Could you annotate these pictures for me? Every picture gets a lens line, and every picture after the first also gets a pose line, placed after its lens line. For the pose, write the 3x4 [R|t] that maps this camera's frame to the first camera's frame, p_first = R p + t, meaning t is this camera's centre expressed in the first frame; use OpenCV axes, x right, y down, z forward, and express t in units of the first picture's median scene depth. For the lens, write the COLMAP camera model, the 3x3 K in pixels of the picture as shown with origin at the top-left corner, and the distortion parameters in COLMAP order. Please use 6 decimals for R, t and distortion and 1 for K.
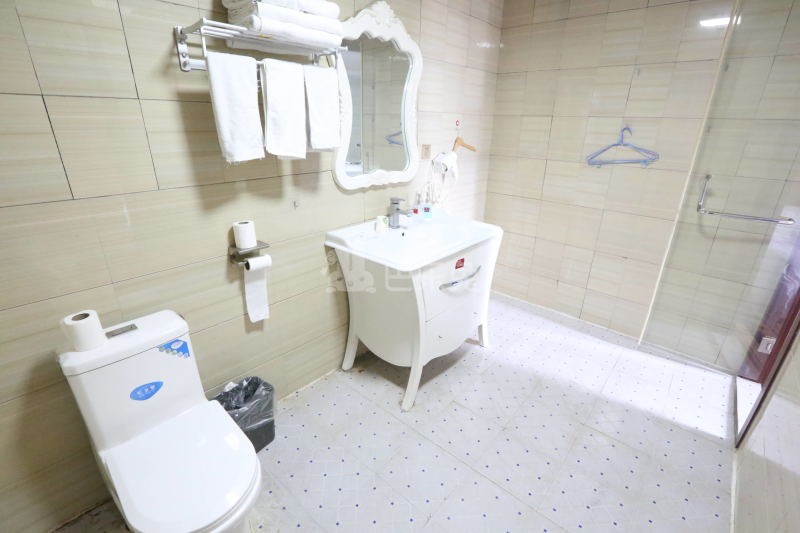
lens RADIAL K [[362.6, 0, 400.0], [0, 362.6, 266.5], [0, 0, 1]] dist [-0.048544, 0.000398]
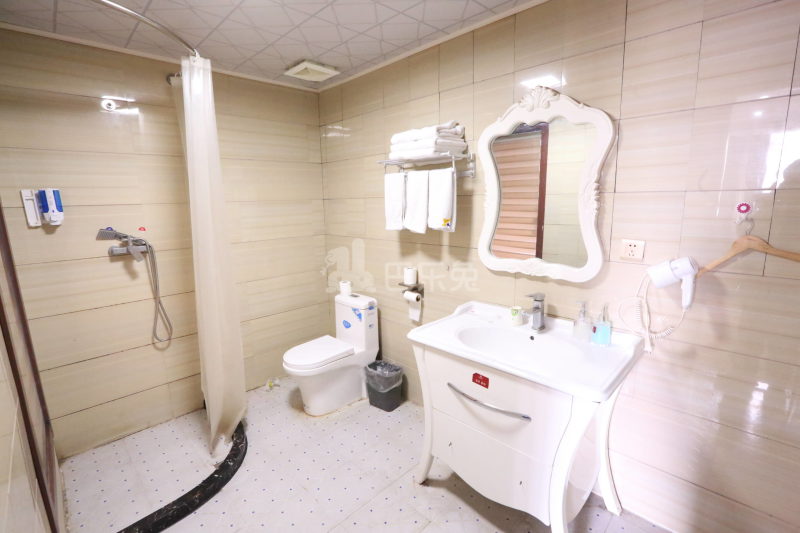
lens RADIAL K [[362.6, 0, 400.0], [0, 362.6, 266.5], [0, 0, 1]] dist [-0.048544, 0.000398]
pose [[-0.045775, 0.166571, -0.984966, 1.098991], [-0.354892, 0.918967, 0.171903, -0.372767], [0.933786, 0.357426, 0.017049, 0.891363]]
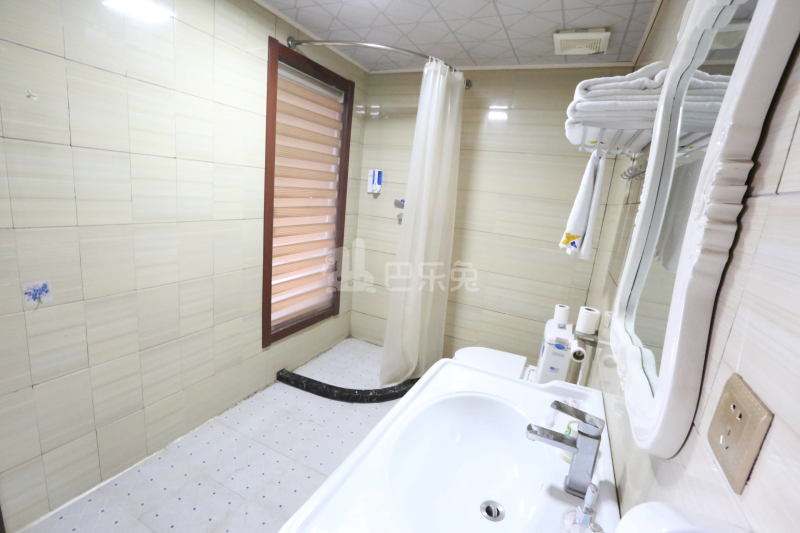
lens RADIAL K [[362.6, 0, 400.0], [0, 362.6, 266.5], [0, 0, 1]] dist [-0.048544, 0.000398]
pose [[-0.951992, -0.043218, -0.303057, 0.406511], [-0.208904, 0.815359, 0.539953, -0.637036], [0.223764, 0.577341, -0.785243, 1.543190]]
